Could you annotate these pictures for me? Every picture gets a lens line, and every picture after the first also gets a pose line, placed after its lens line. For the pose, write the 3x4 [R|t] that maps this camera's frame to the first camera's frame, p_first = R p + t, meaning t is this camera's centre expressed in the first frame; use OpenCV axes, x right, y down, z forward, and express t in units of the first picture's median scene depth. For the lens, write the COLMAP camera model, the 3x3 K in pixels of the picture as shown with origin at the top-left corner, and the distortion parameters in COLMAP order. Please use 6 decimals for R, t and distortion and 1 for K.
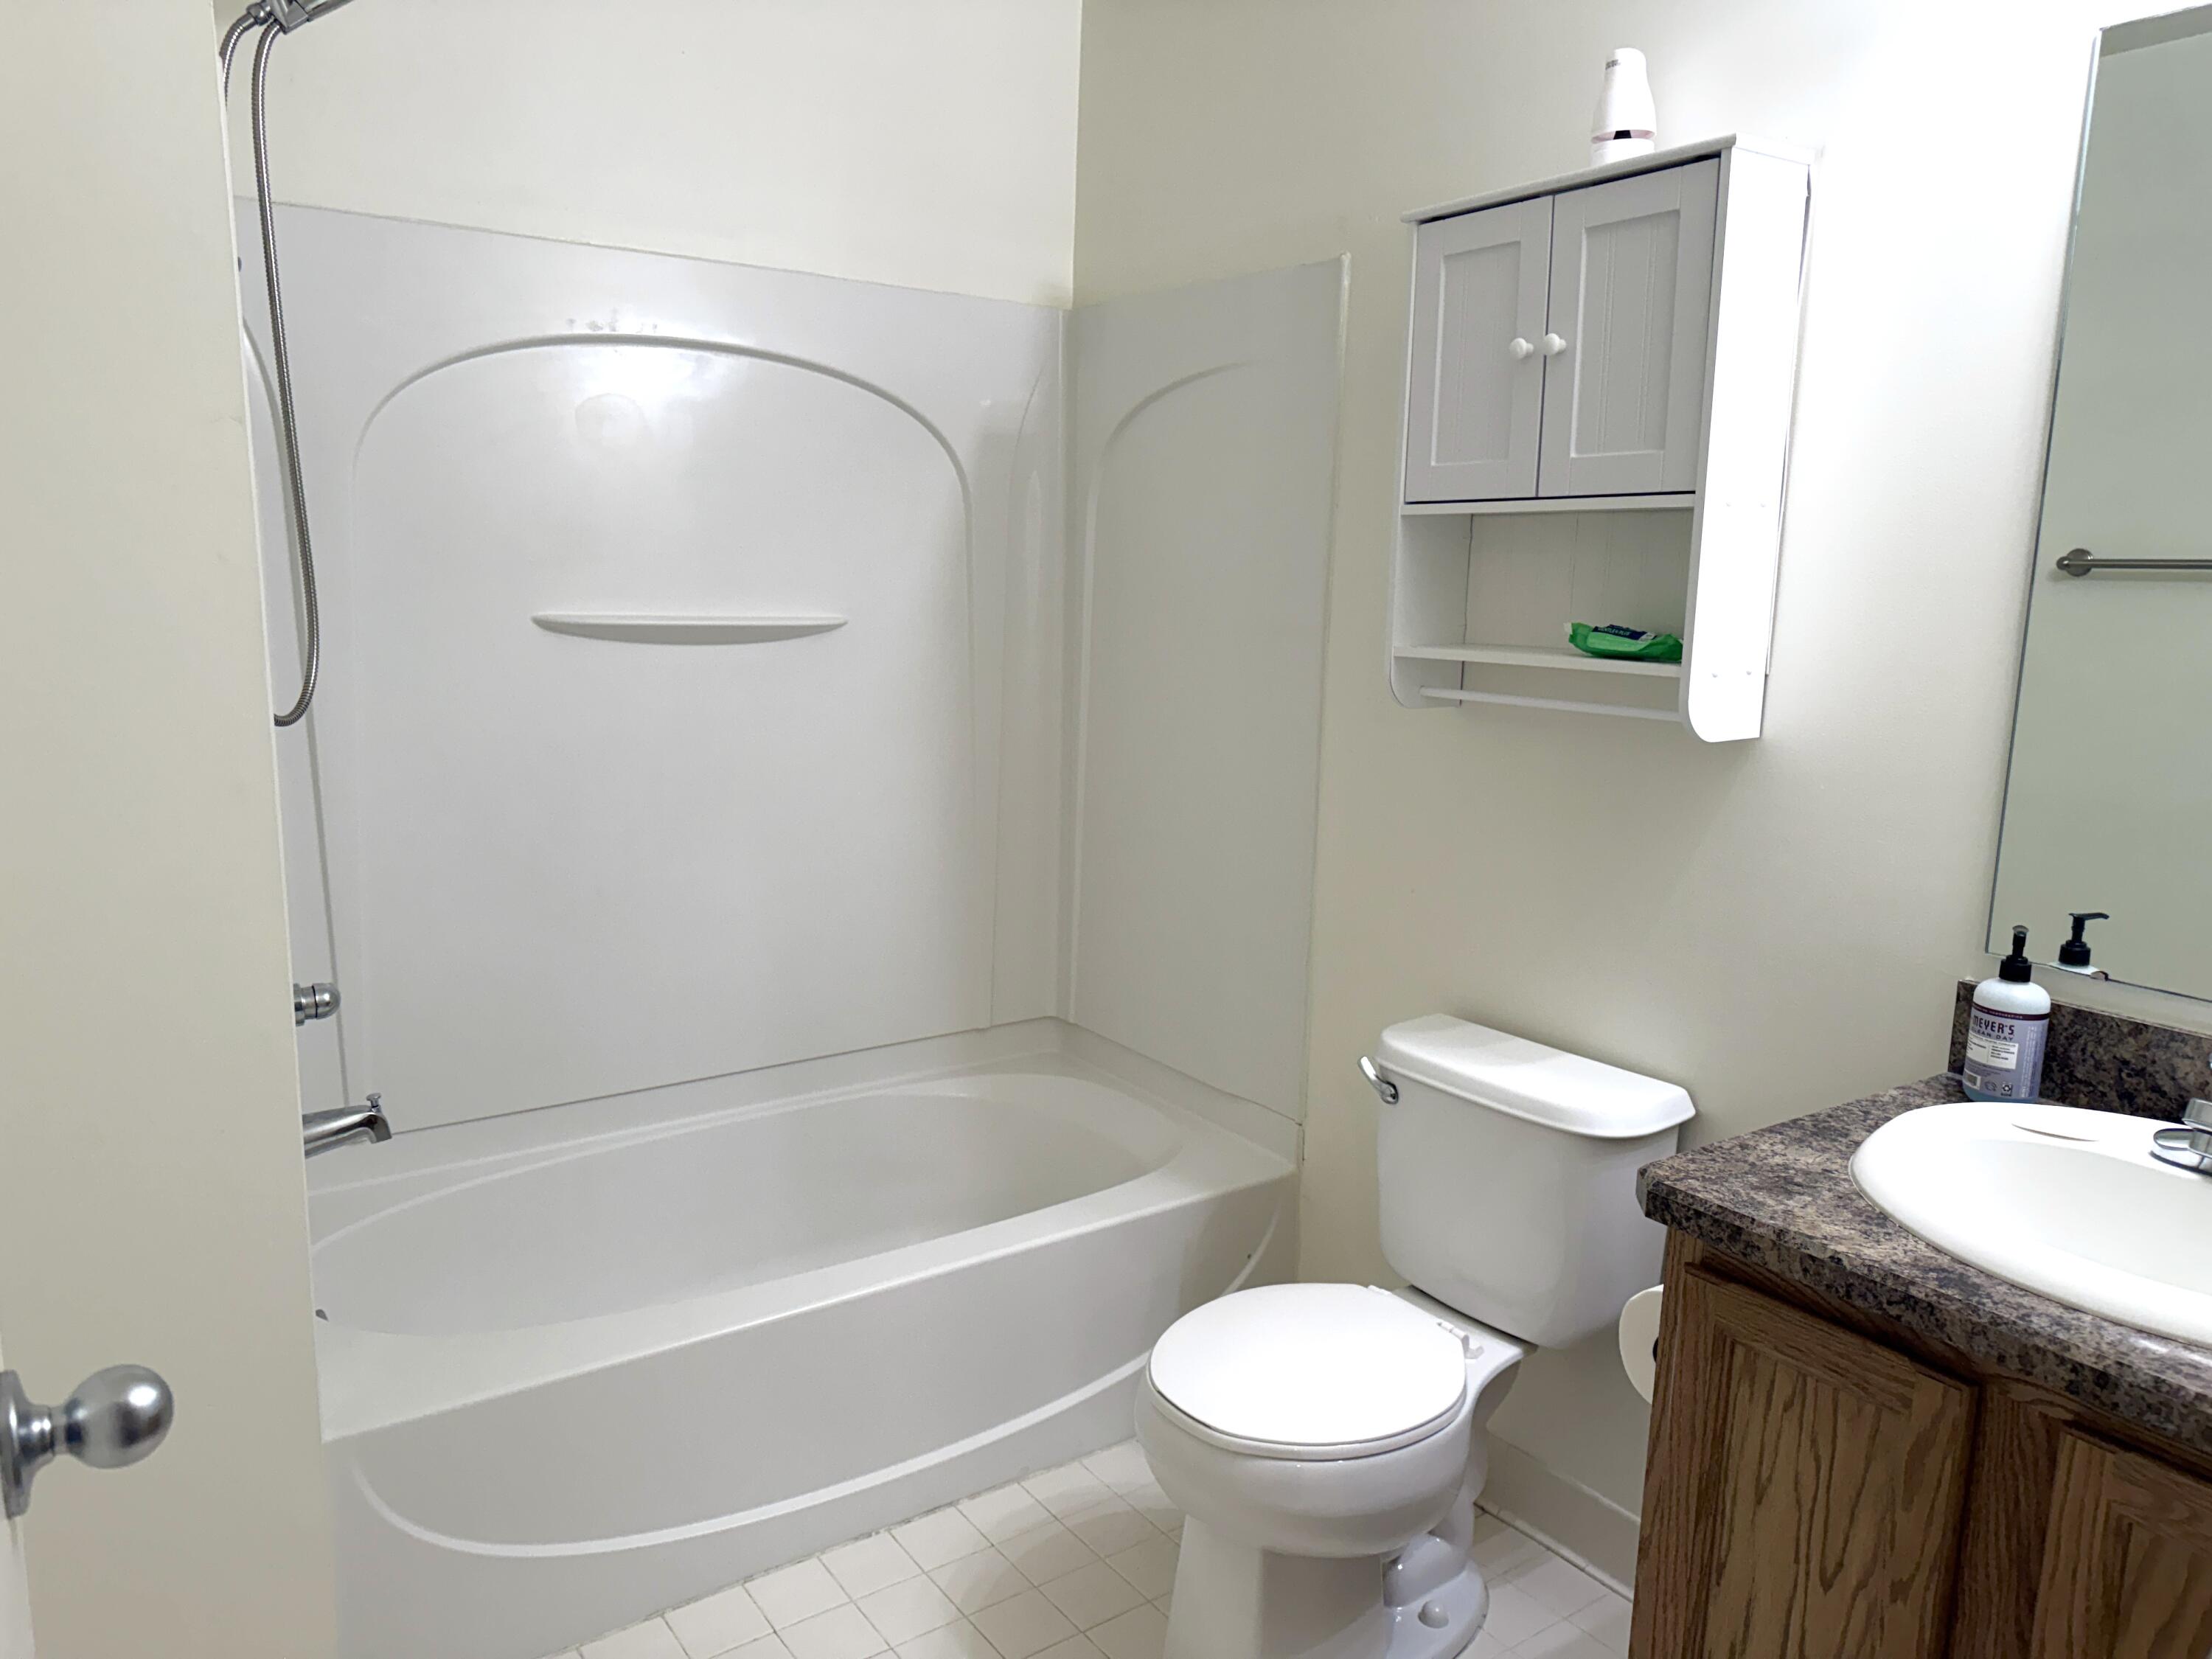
lens RADIAL K [[1564.8, 0, 1107.5], [0, 1564.8, 831.3], [0, 0, 1]] dist [0.019146, -0.005973]
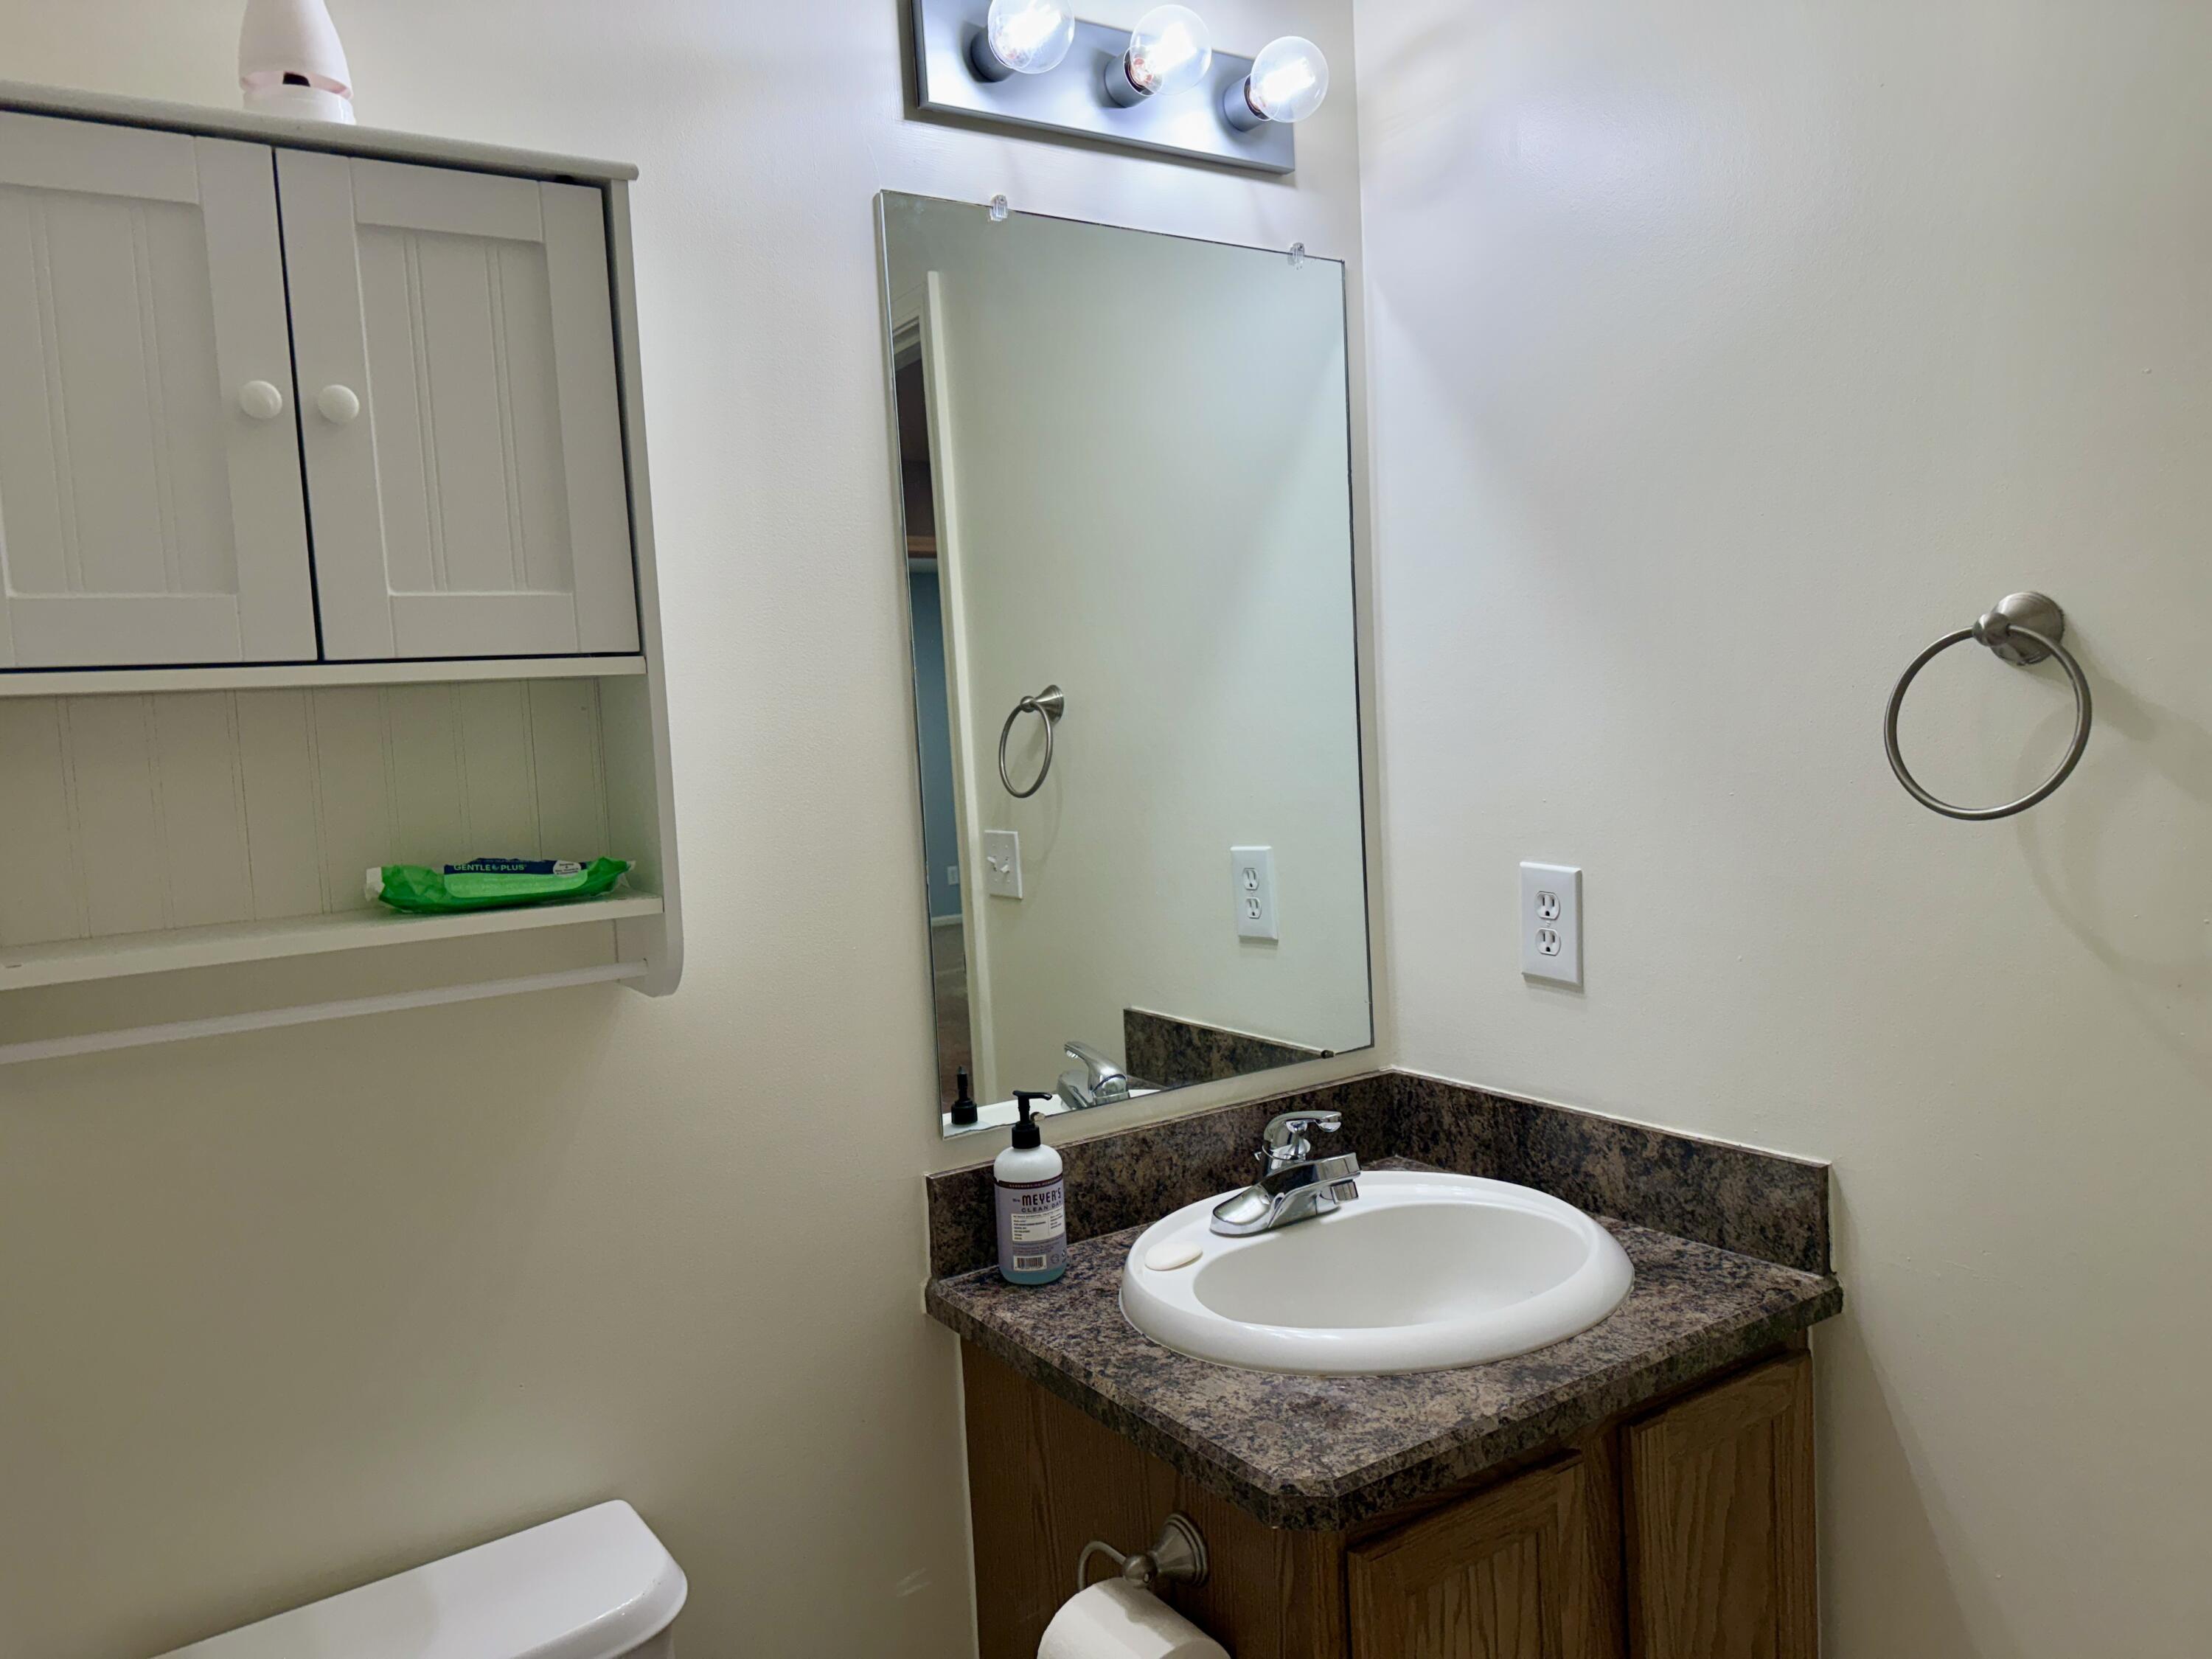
lens RADIAL K [[1564.8, 0, 1109.0], [0, 1564.8, 831.7], [0, 0, 1]] dist [0.019146, -0.005973]
pose [[0.027789, -0.104832, 0.994102, -0.390031], [0.223735, 0.969908, 0.096026, -0.189322], [-0.974254, 0.219747, 0.050408, 0.927279]]
